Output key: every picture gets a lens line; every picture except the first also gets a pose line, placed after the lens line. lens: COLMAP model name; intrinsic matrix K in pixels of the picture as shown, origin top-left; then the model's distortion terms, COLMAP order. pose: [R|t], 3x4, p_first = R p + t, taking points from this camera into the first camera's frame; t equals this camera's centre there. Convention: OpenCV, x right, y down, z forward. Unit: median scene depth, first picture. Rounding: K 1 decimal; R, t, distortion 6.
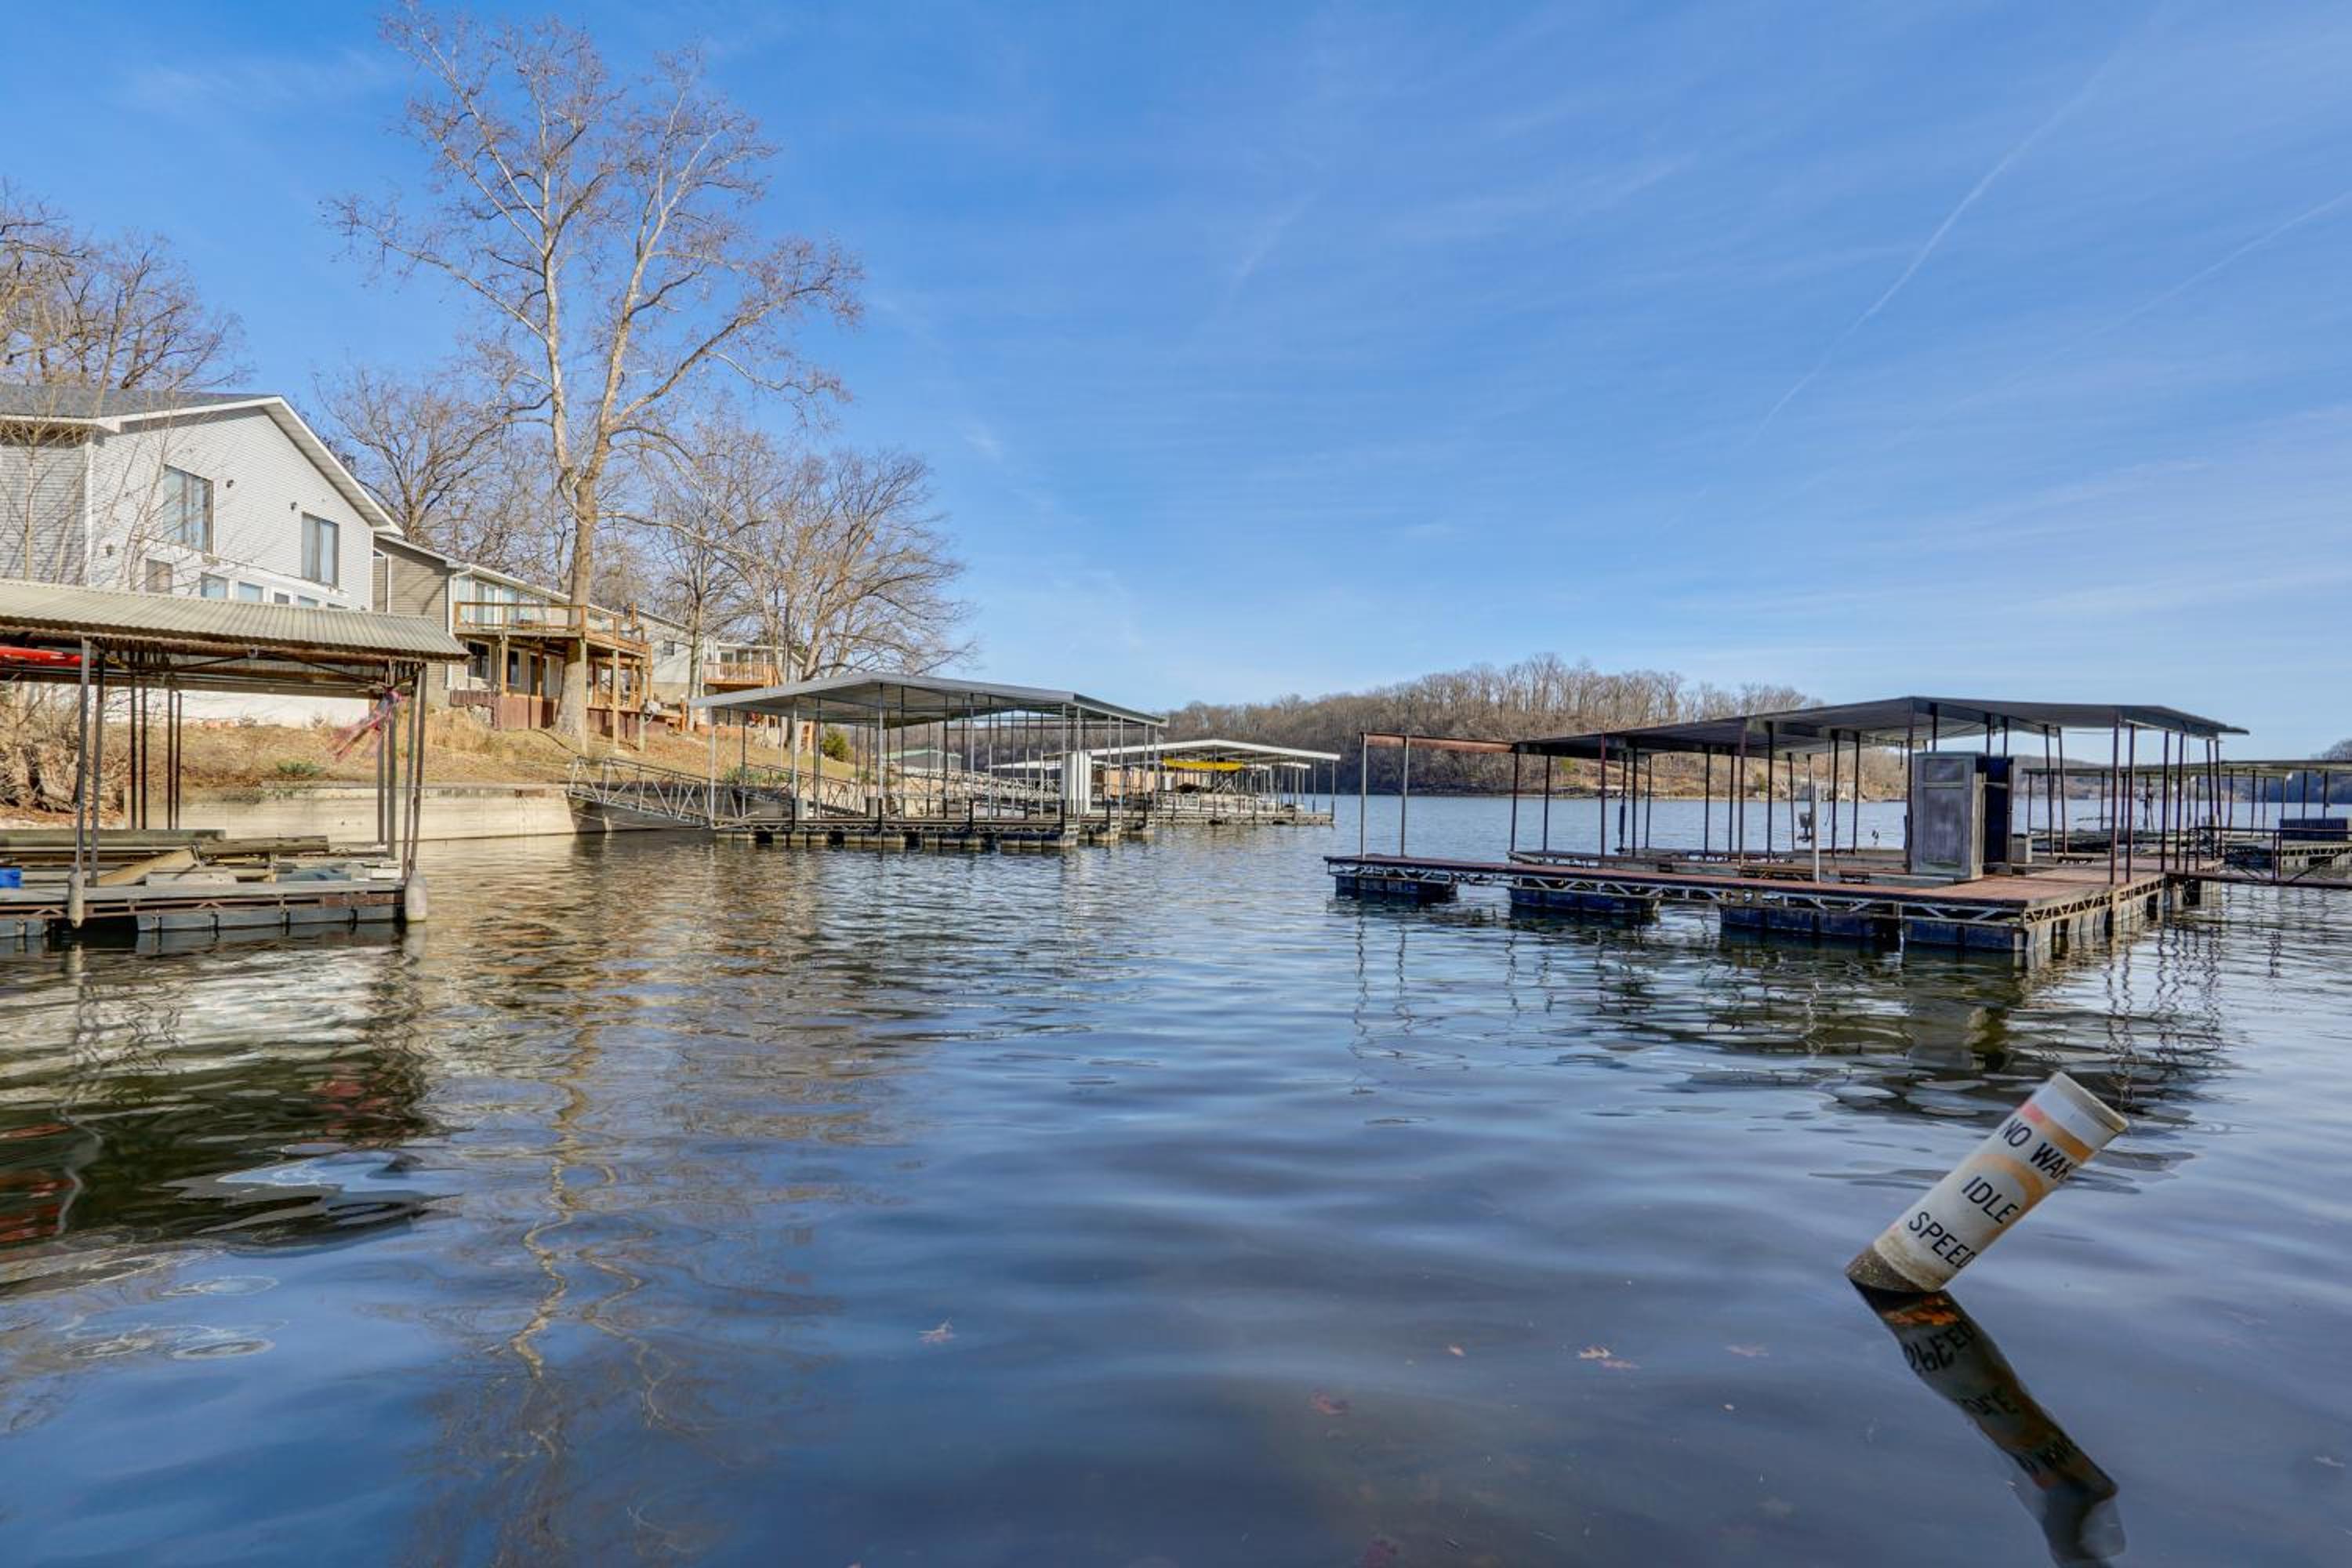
lens RADIAL K [[1182.6, 0, 1192.7], [0, 1182.6, 786.9], [0, 0, 1]] dist [-0.005816, 0.002325]
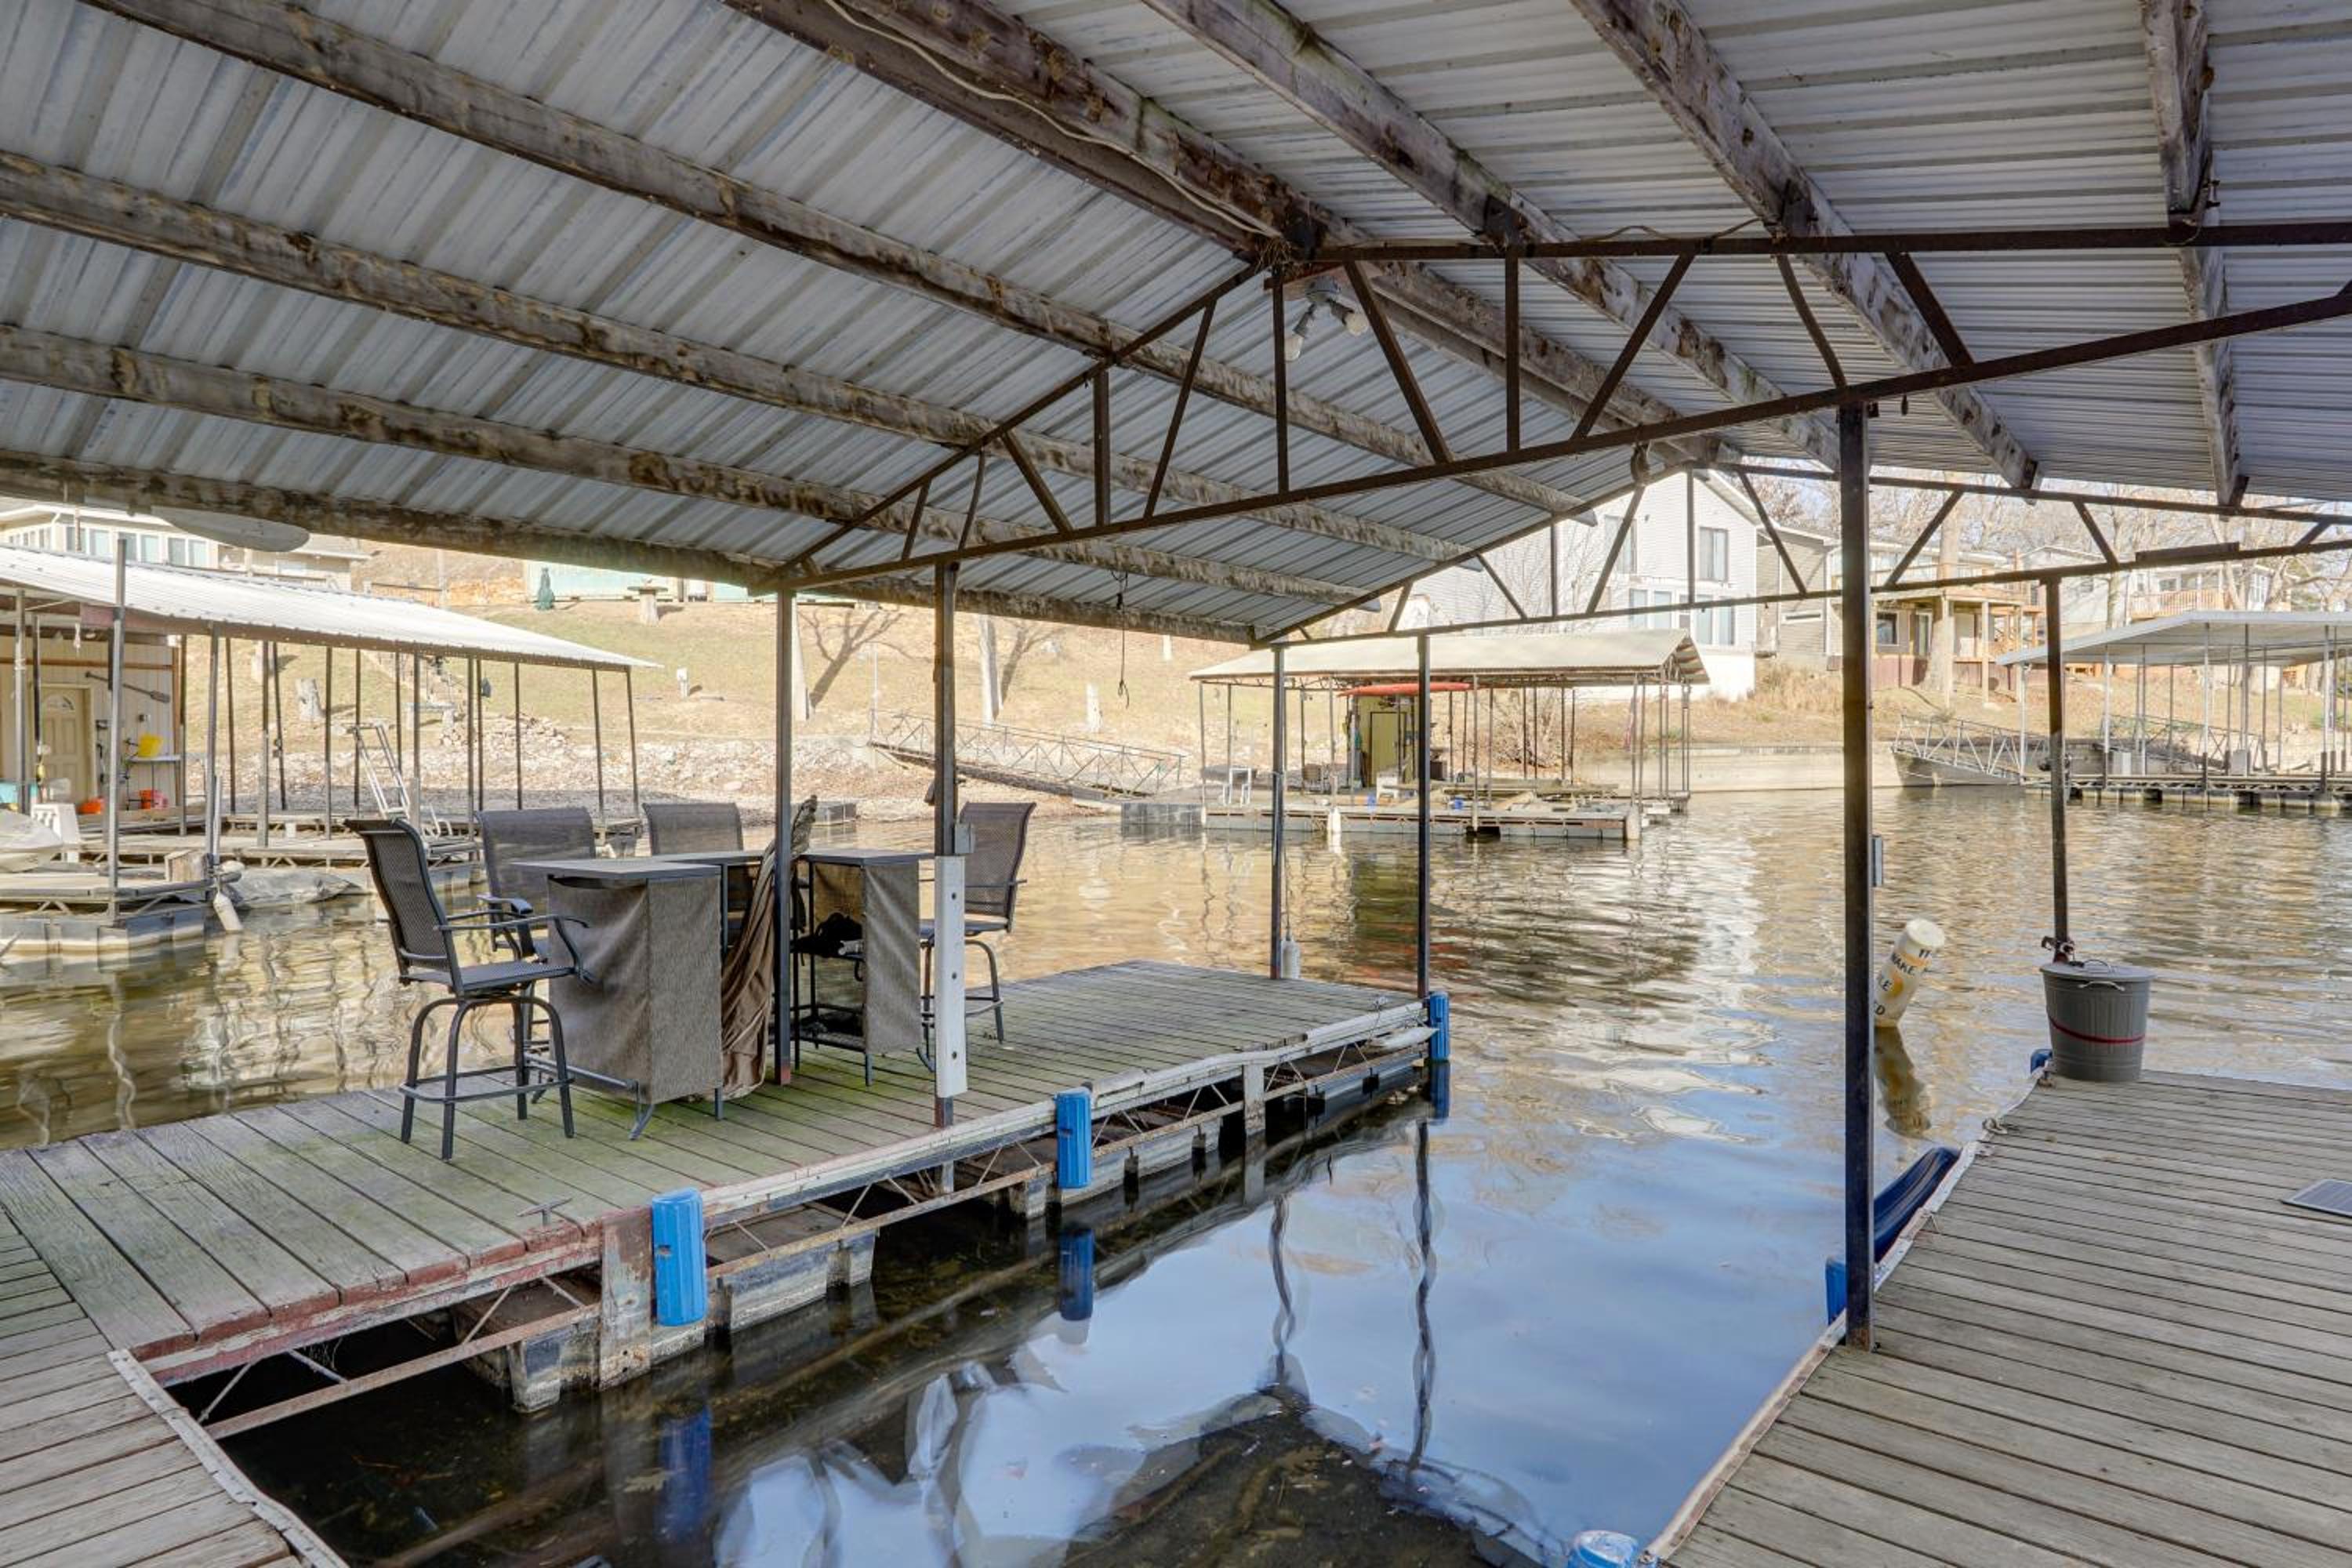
lens RADIAL K [[1245.2, 0, 1175.8], [0, 1245.2, 770.0], [0, 0, 1]] dist [-0.013069, 0.001921]
pose [[0.434901, 0.007413, -0.900448, 0.199078], [0.019170, 0.999663, 0.017488, -0.007168], [0.900274, -0.024867, 0.434612, -0.094296]]
